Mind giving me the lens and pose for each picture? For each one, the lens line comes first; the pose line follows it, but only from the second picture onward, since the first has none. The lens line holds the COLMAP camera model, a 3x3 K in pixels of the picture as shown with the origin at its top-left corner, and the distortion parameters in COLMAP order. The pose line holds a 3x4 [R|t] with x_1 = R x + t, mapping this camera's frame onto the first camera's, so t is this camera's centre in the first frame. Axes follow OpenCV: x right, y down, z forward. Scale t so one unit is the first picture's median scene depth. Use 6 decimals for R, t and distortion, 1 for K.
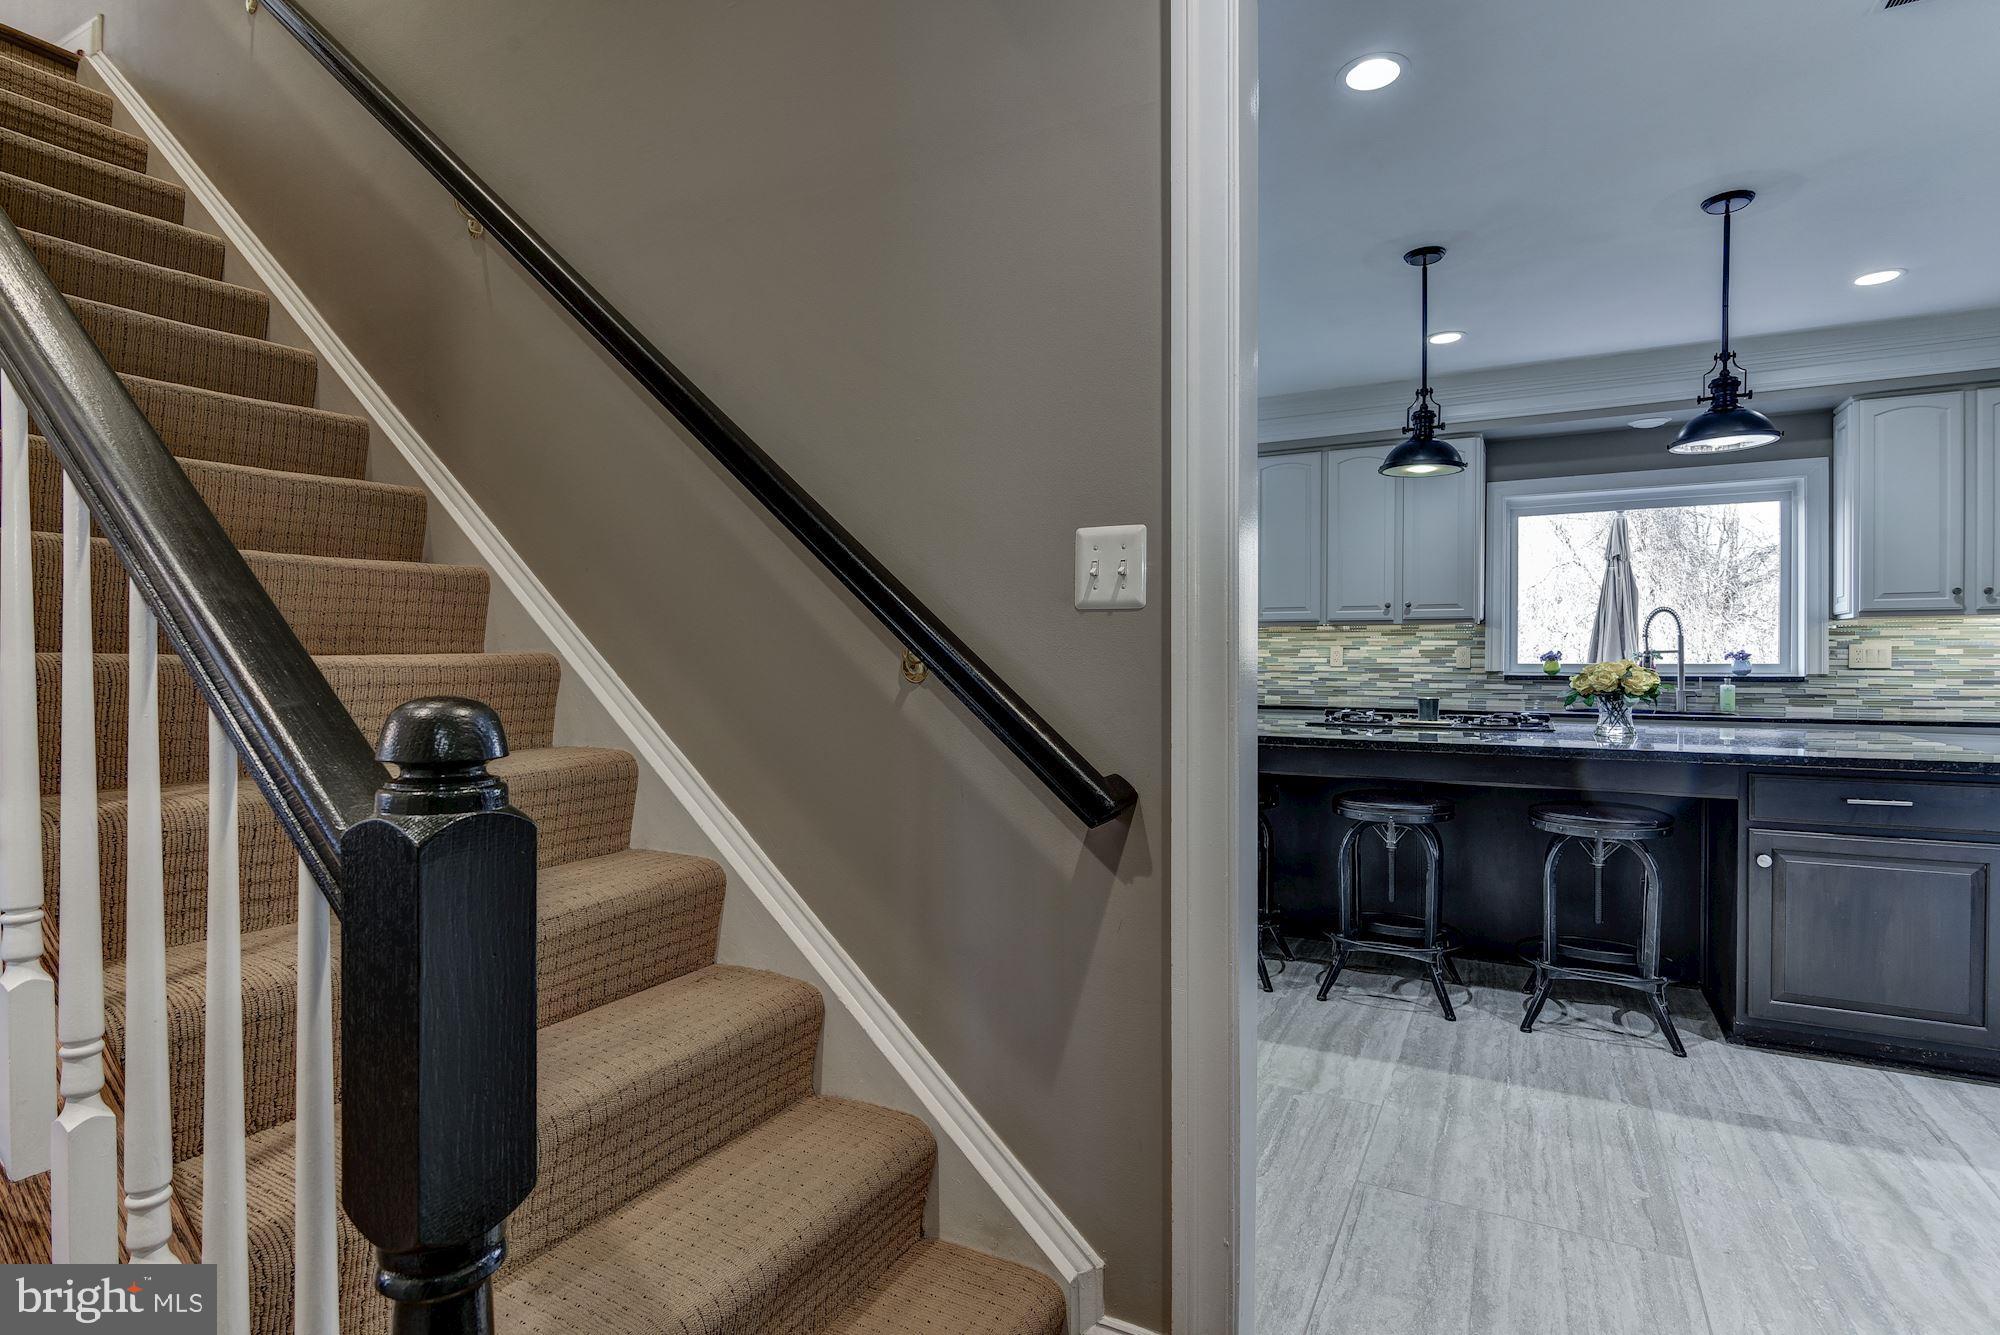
lens RADIAL K [[981.4, 0, 1039.4], [0, 981.4, 672.4], [0, 0, 1]] dist [-0.008445, -0.001847]
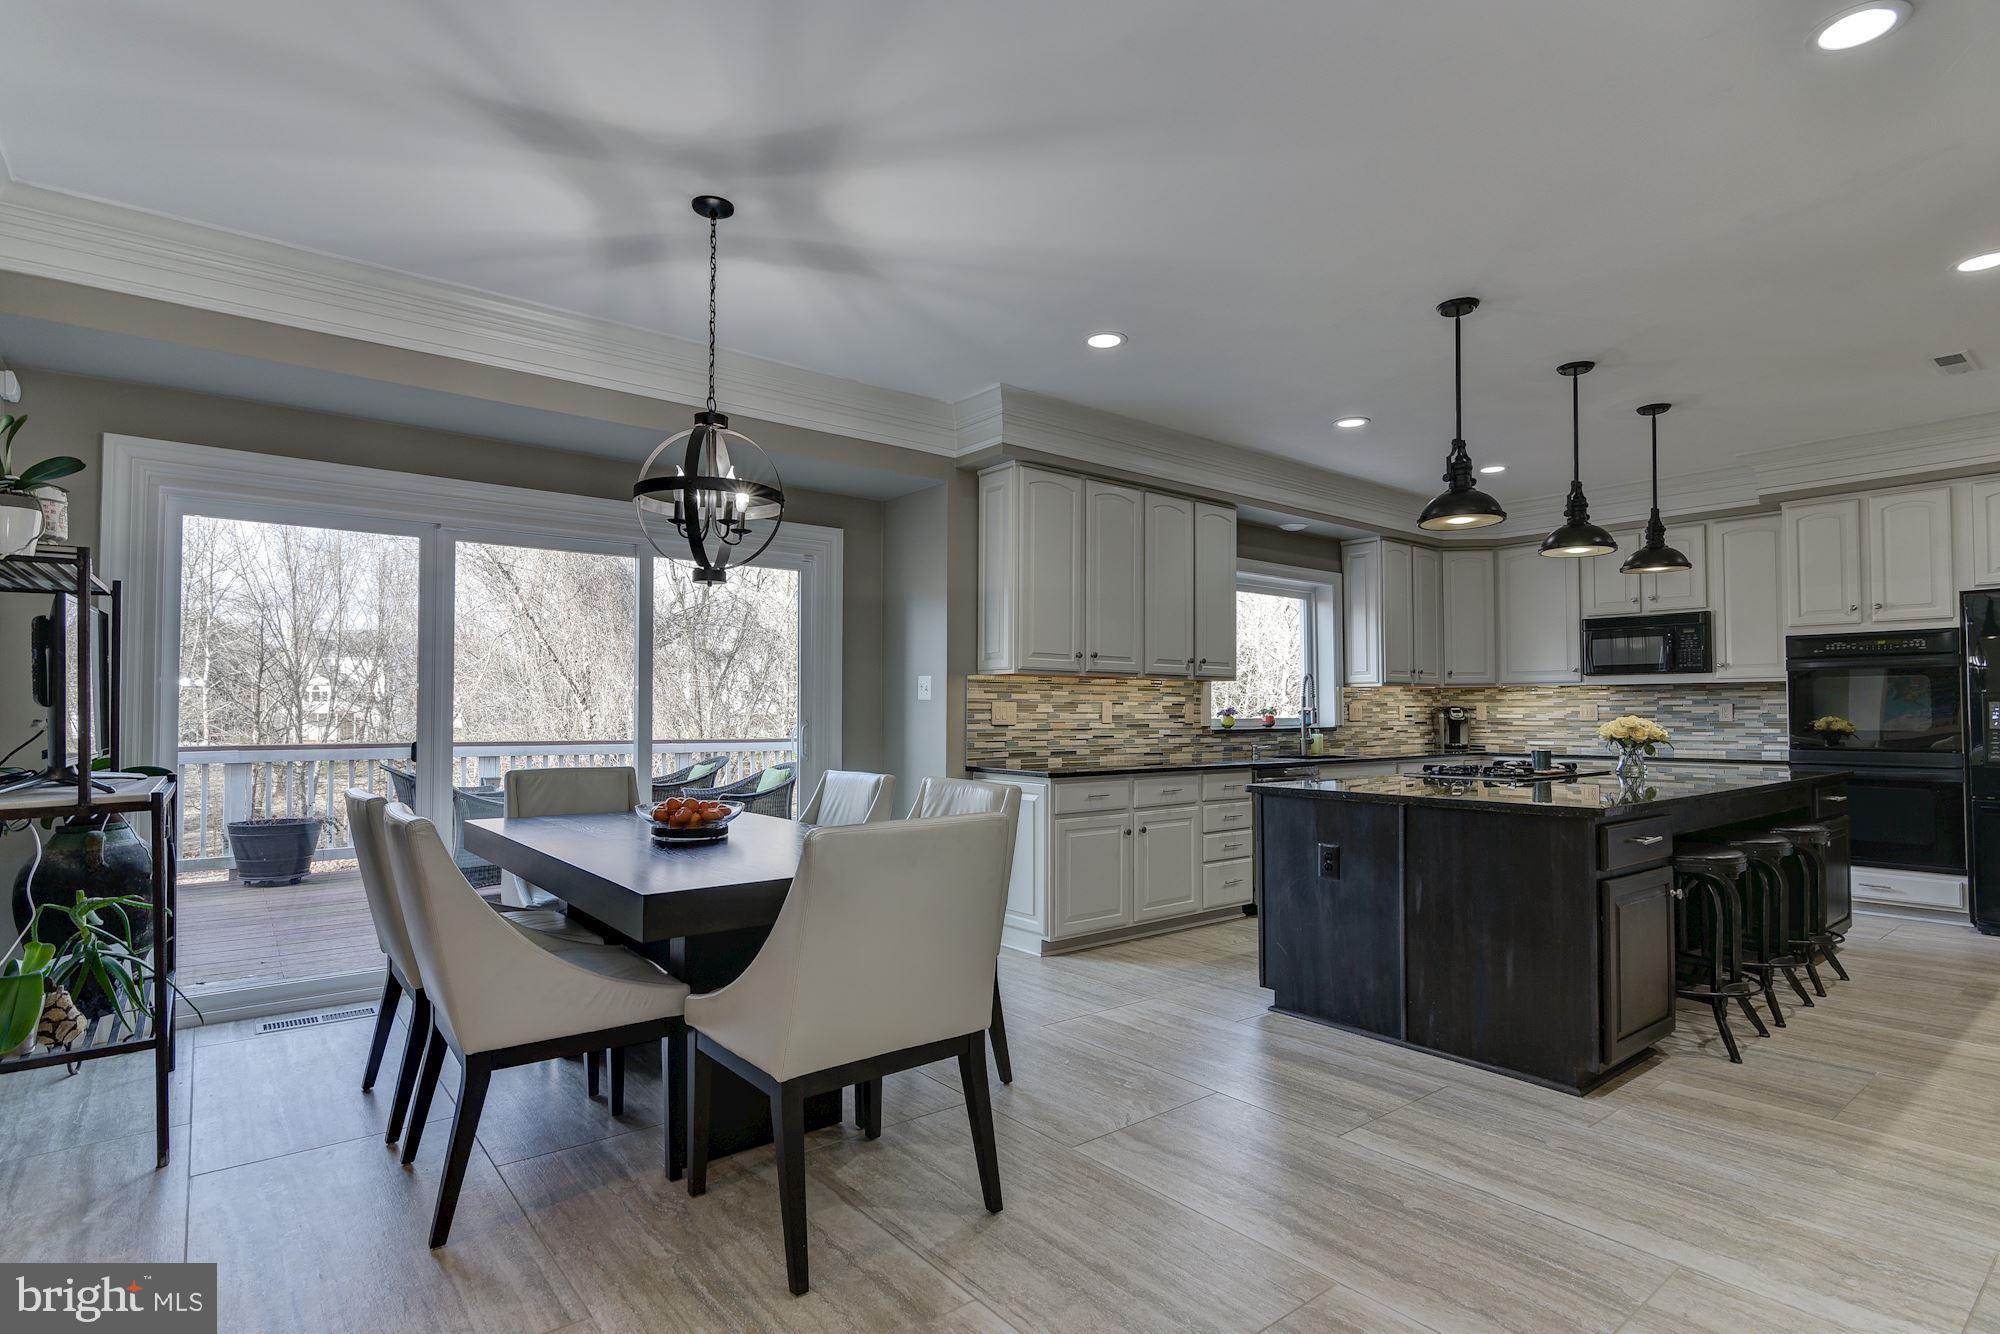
lens RADIAL K [[981.4, 0, 1001.9], [0, 981.4, 683.6], [0, 0, 1]] dist [-0.008445, -0.001847]
pose [[0.420341, 0.026755, 0.906972, -0.671317], [0.010803, 0.999347, -0.034487, -0.014379], [-0.907302, 0.024294, 0.419777, 0.821449]]
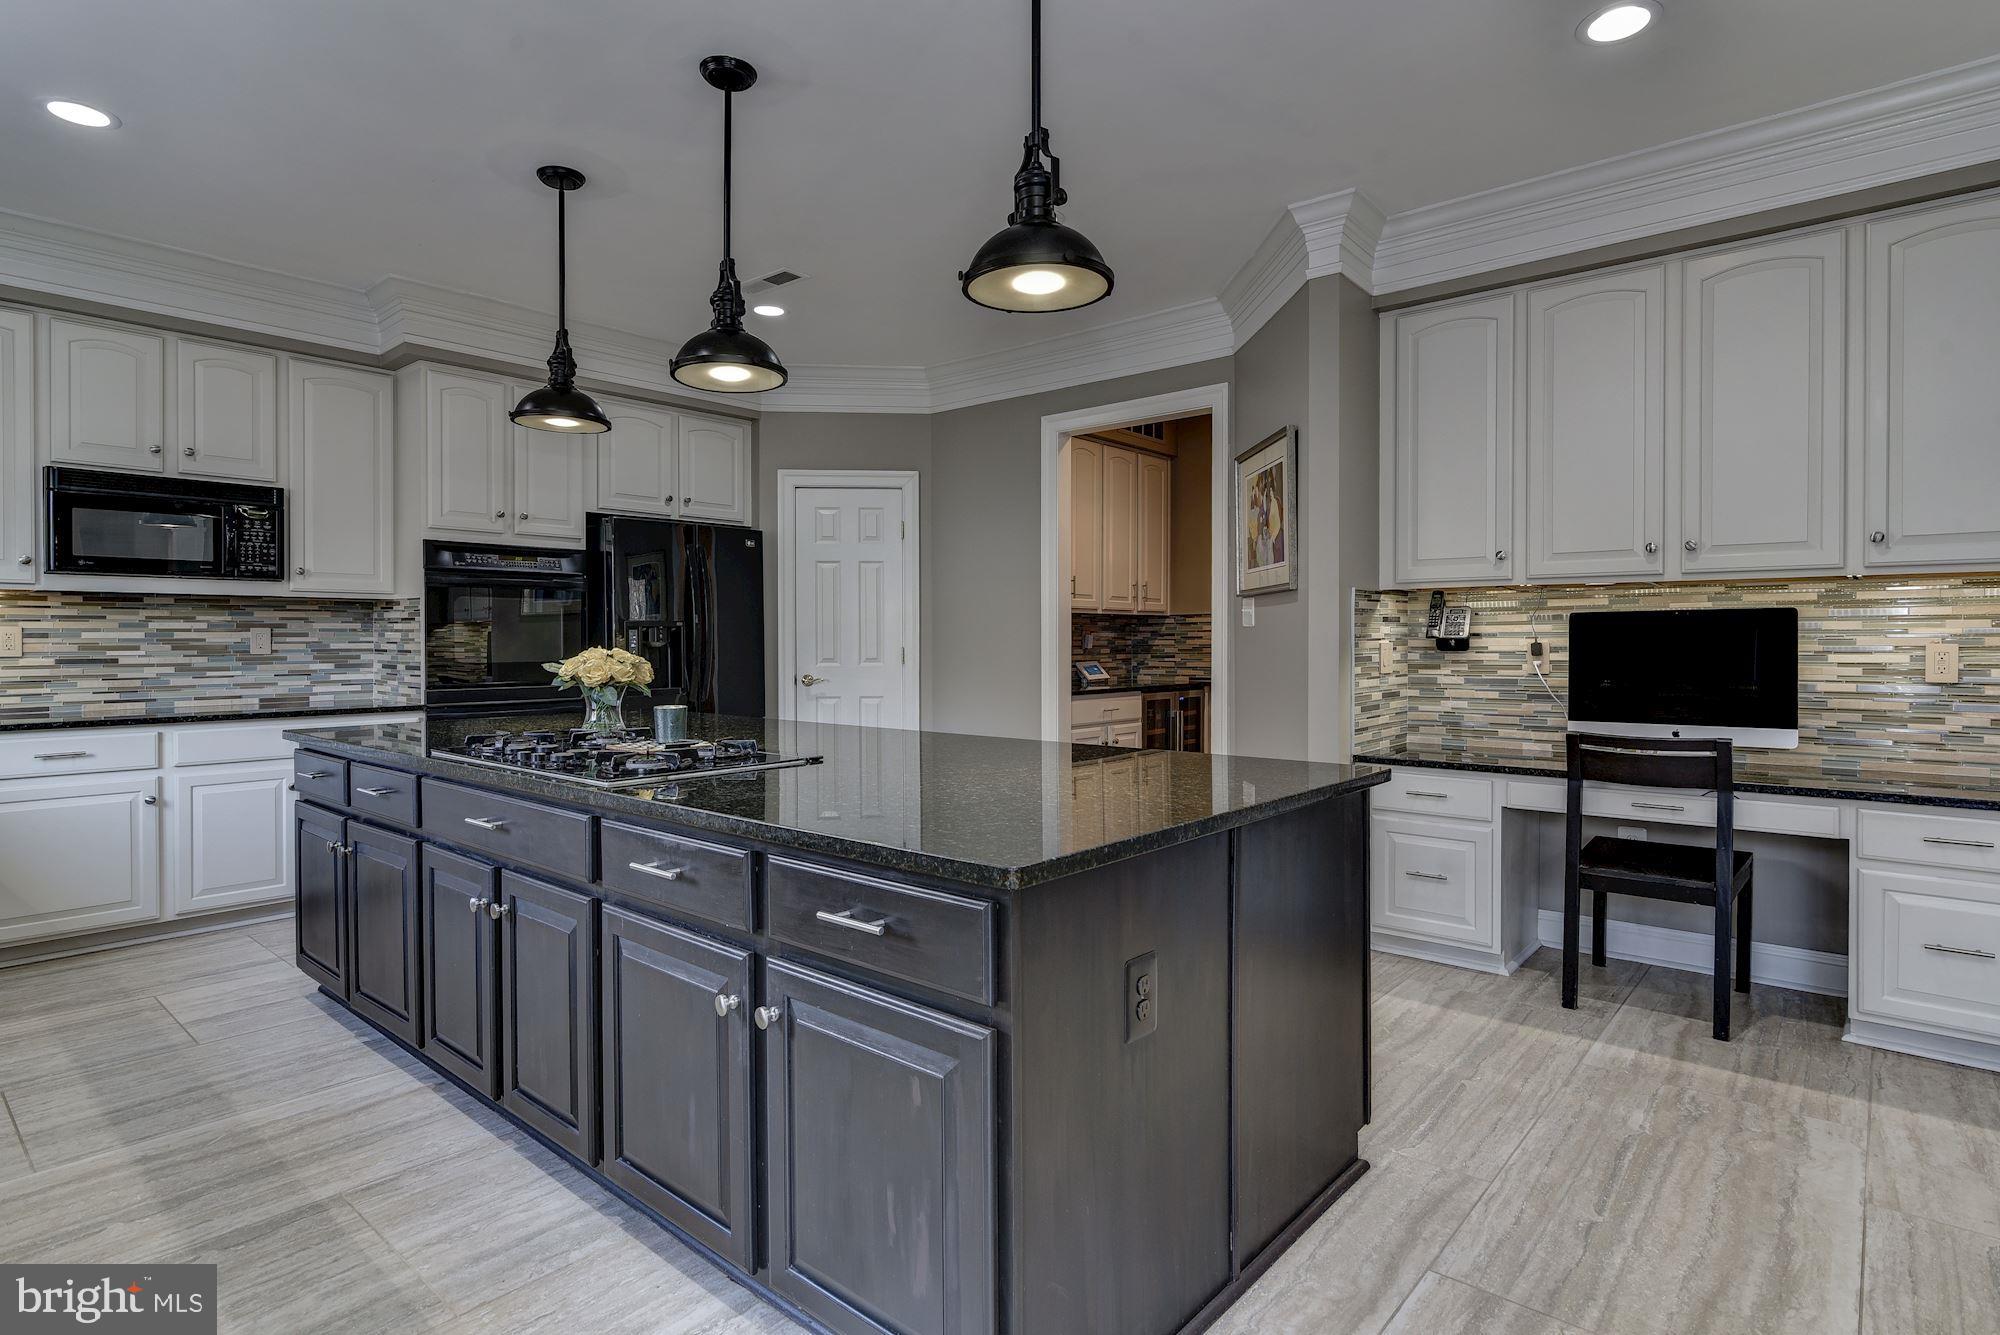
lens RADIAL K [[1022.2, 0, 999.1], [0, 1022.2, 649.4], [0, 0, 1]] dist [-0.006642, -0.000888]
pose [[-0.968644, -0.002388, 0.248442, 0.017014], [0.003671, 0.999707, 0.023920, -0.022262], [-0.248427, 0.024082, -0.968351, 1.204551]]
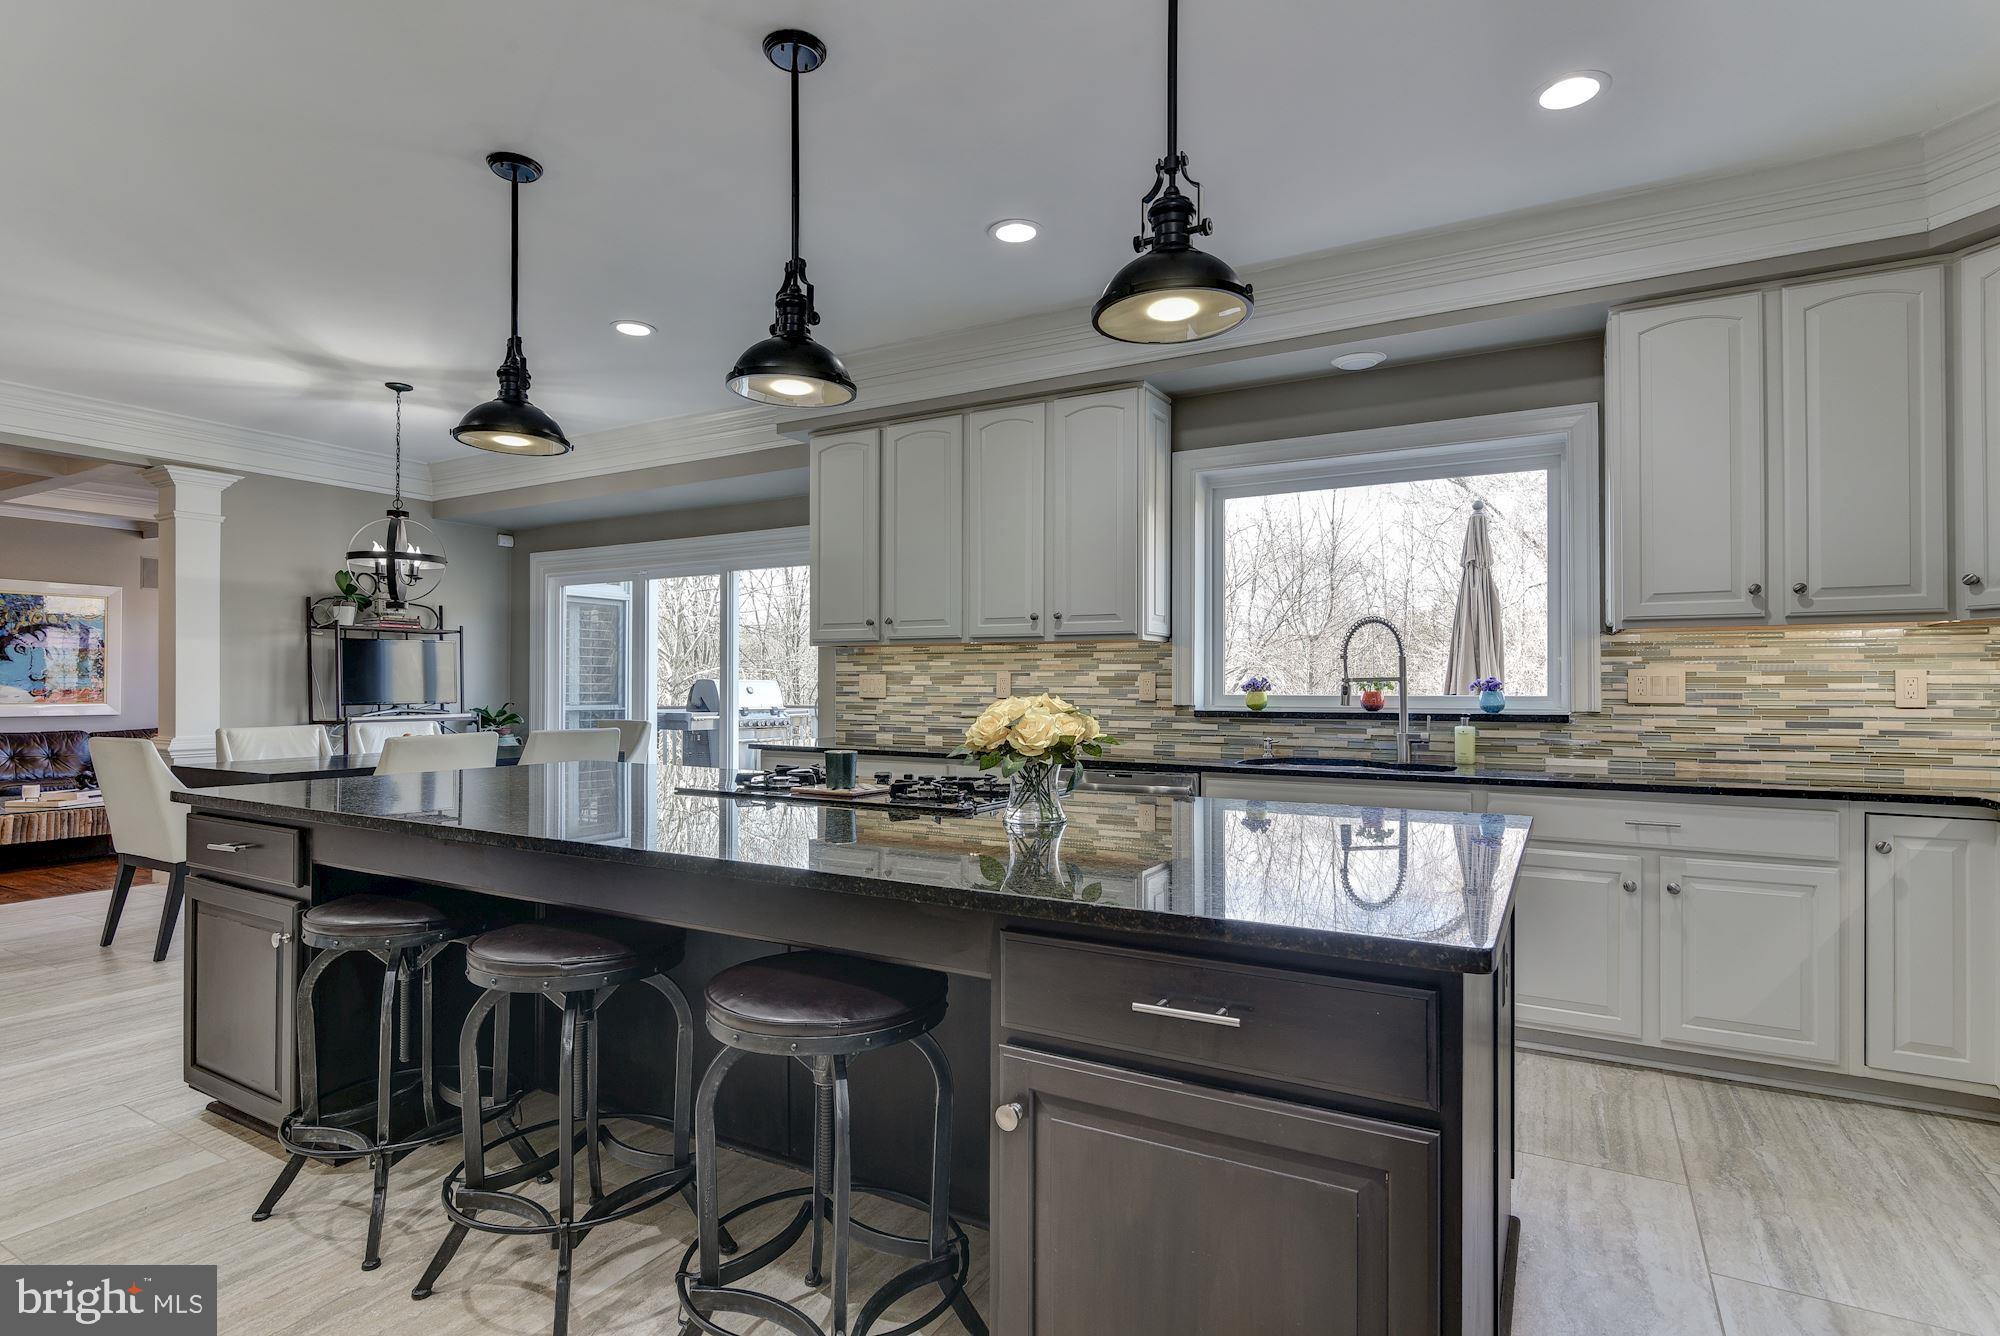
lens RADIAL K [[981.4, 0, 1035.3], [0, 981.4, 682.6], [0, 0, 1]] dist [-0.008445, -0.001847]
pose [[0.999465, 0.001207, -0.032699, 0.412680], [-0.001703, 0.999884, -0.015151, -0.007481], [0.032677, 0.015198, 0.999350, 0.276169]]
